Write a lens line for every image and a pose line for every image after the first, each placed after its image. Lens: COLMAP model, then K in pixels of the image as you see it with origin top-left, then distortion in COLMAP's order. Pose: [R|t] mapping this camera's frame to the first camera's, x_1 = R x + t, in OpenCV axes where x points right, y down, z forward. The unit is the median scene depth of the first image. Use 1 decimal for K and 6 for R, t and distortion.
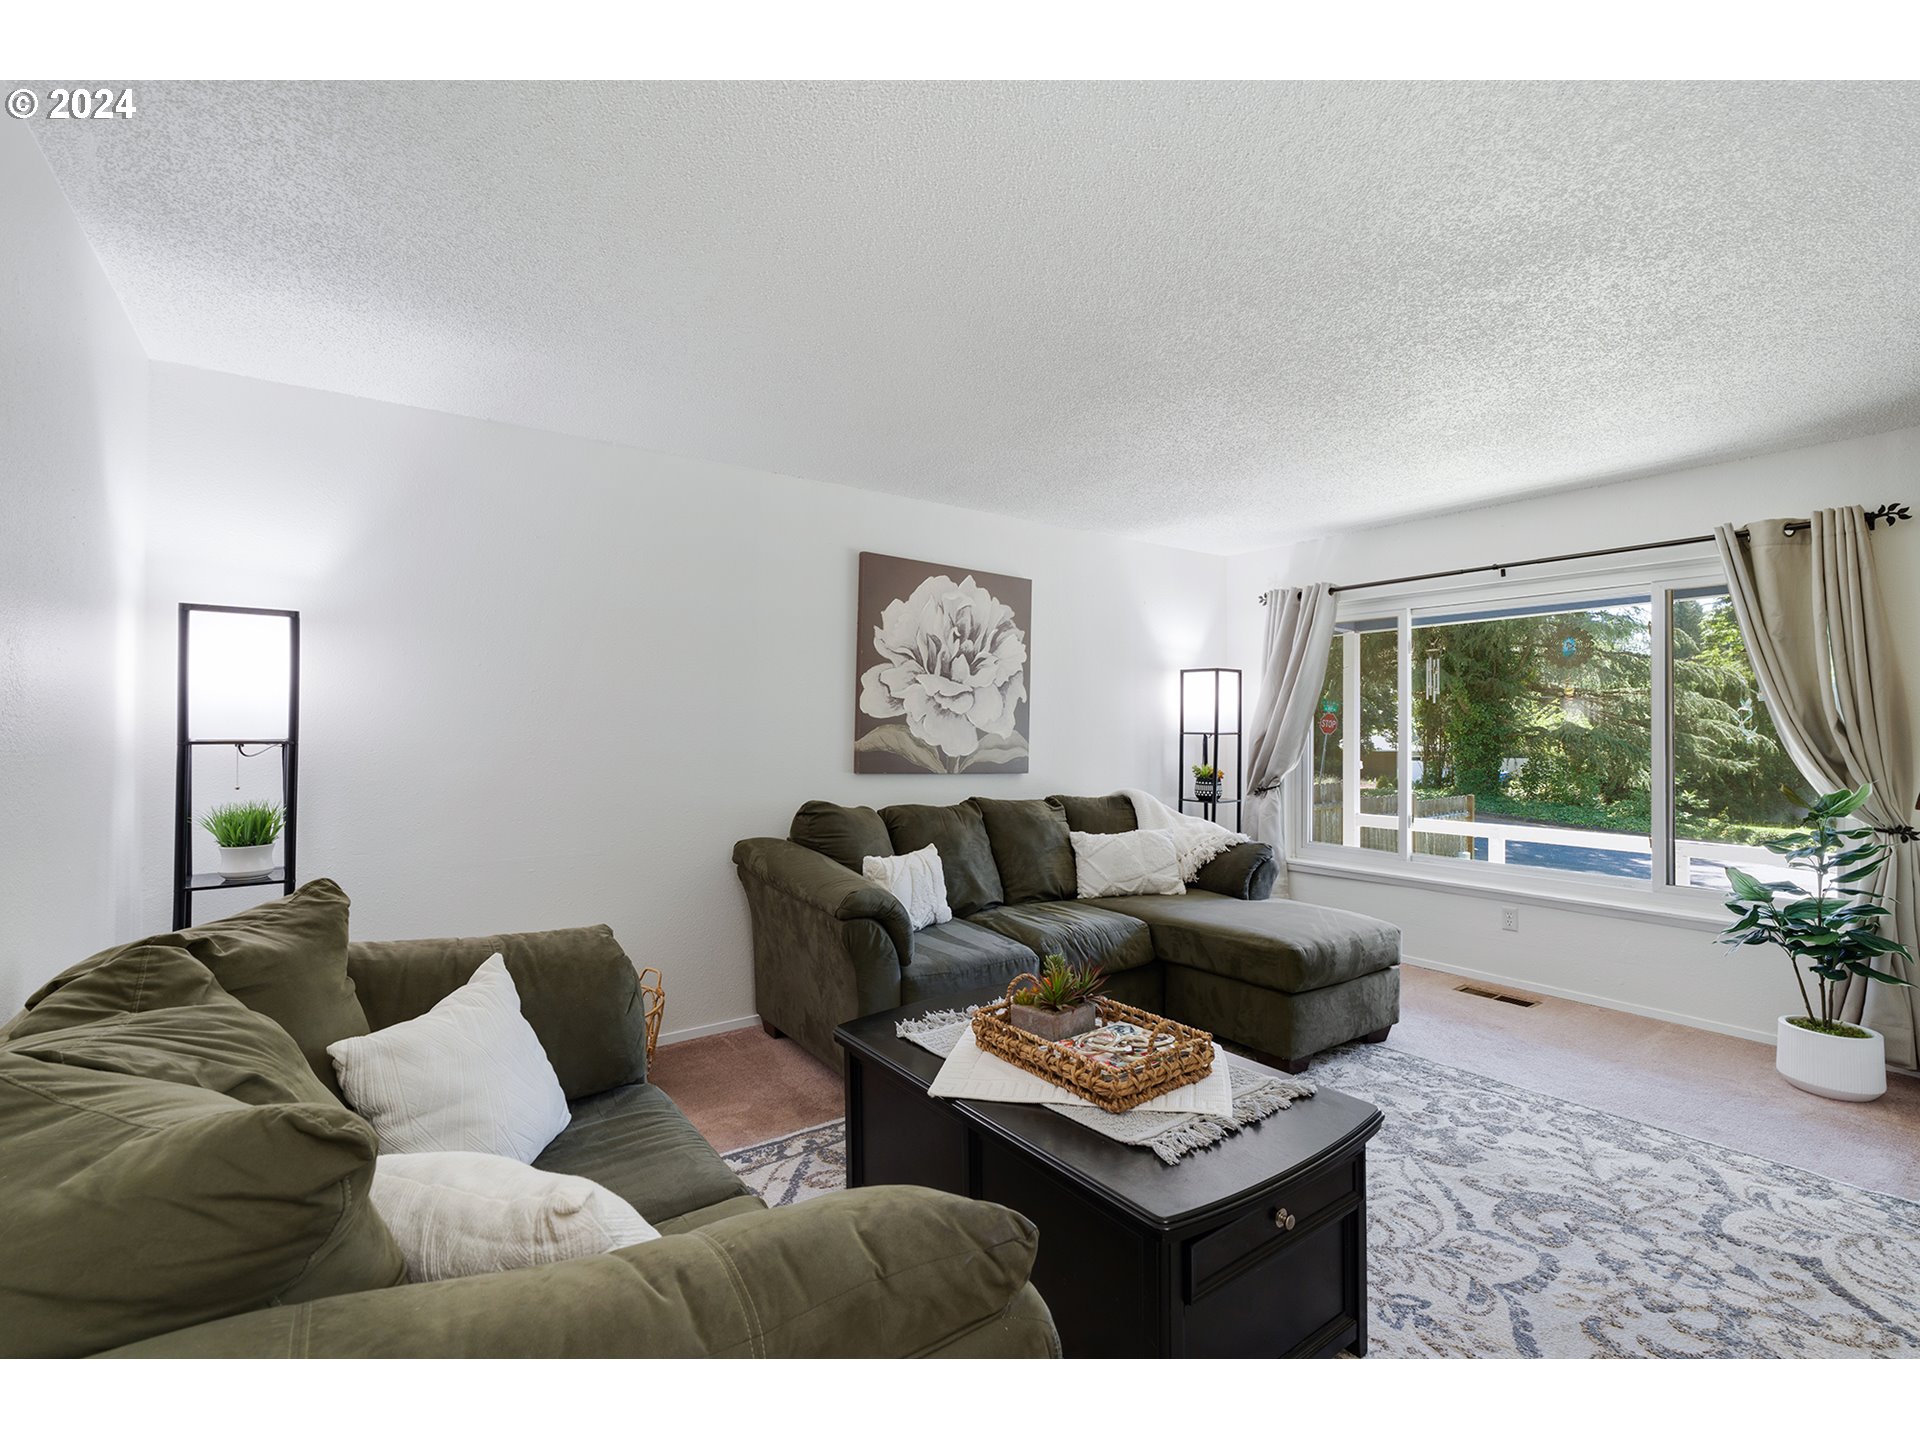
lens RADIAL K [[862.5, 0, 958.5], [0, 862.5, 718.1], [0, 0, 1]] dist [-0.012623, 0.005394]
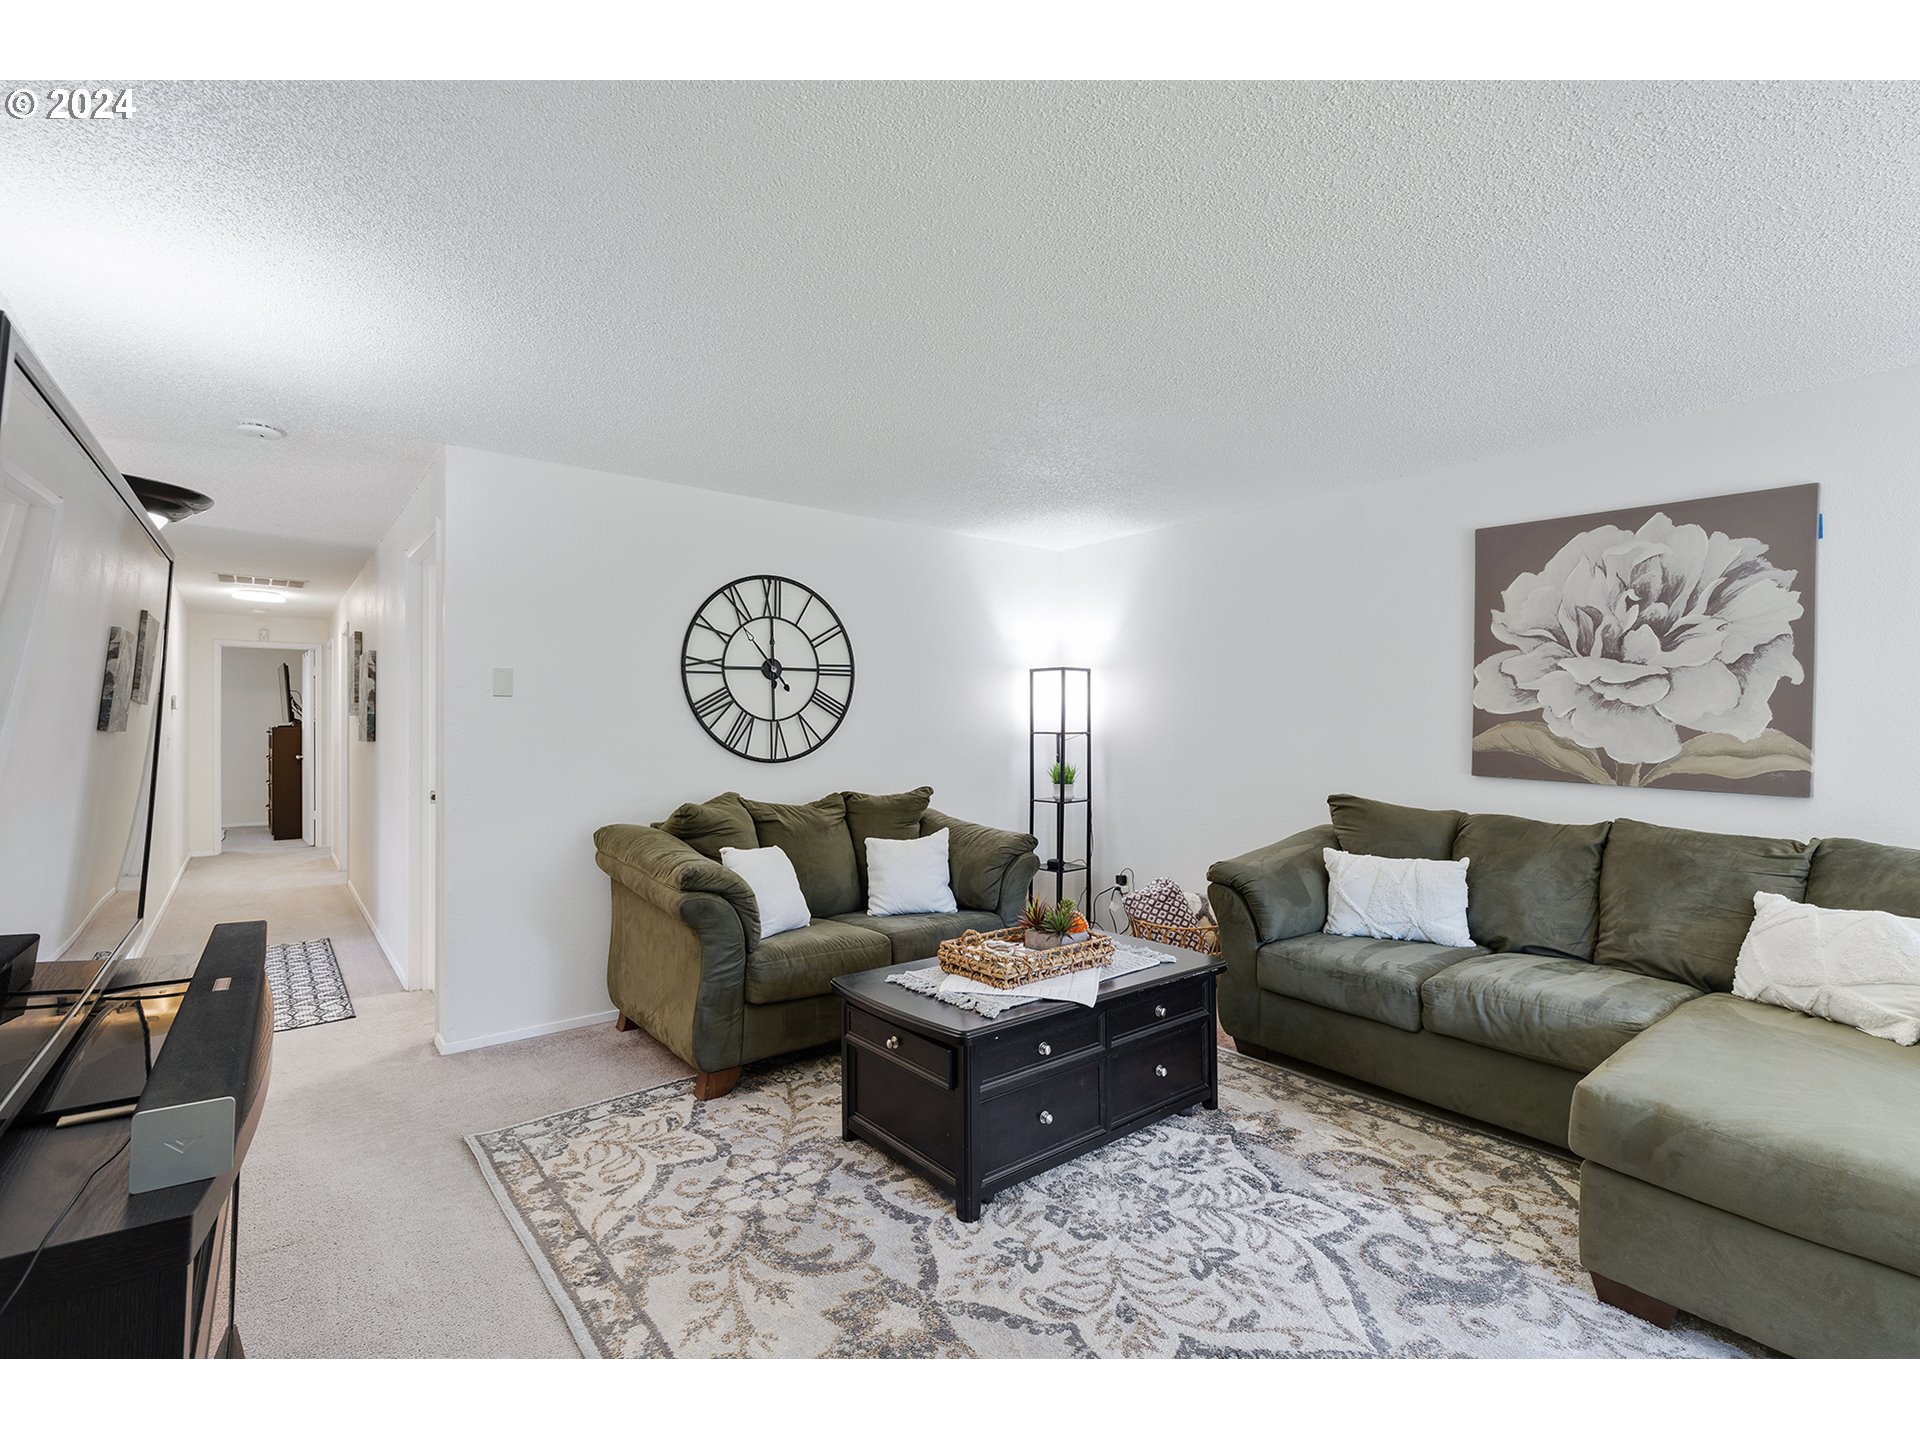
lens RADIAL K [[862.5, 0, 949.8], [0, 862.5, 725.9], [0, 0, 1]] dist [-0.012623, 0.005394]
pose [[0.048194, 0.001929, -0.998836, 0.740420], [0.014852, 0.999886, 0.002648, 0.001509], [0.998728, -0.014963, 0.048160, 0.394484]]
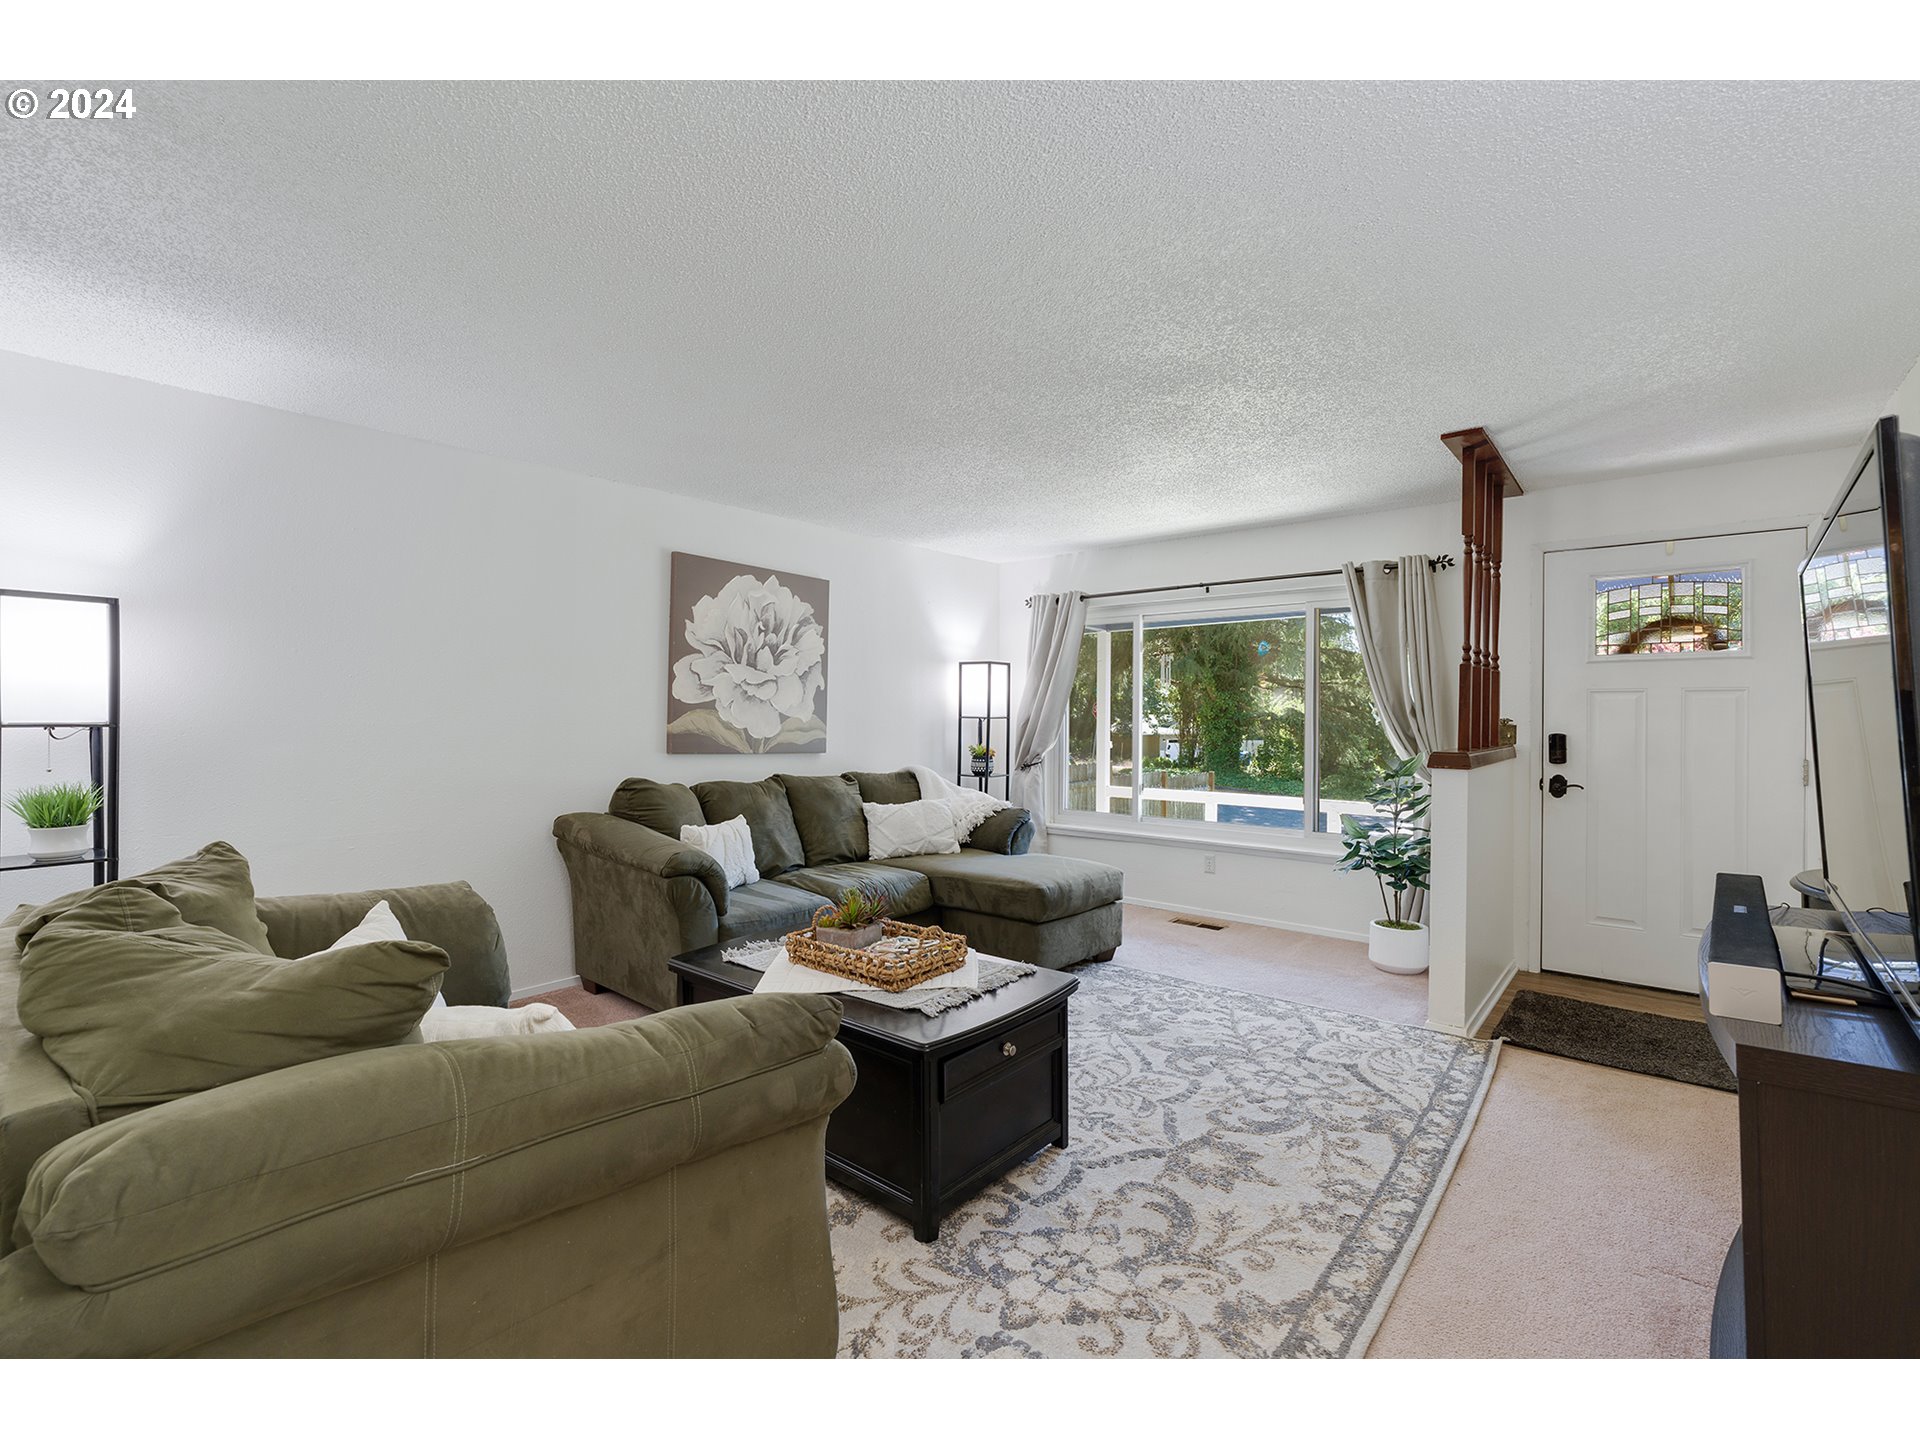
lens RADIAL K [[862.5, 0, 958.9], [0, 862.5, 719.2], [0, 0, 1]] dist [-0.012623, 0.005394]
pose [[0.971605, -0.000506, 0.236608, -0.018606], [-0.003929, 0.999825, 0.018270, -0.001179], [-0.236576, -0.018681, 0.971433, -0.148417]]
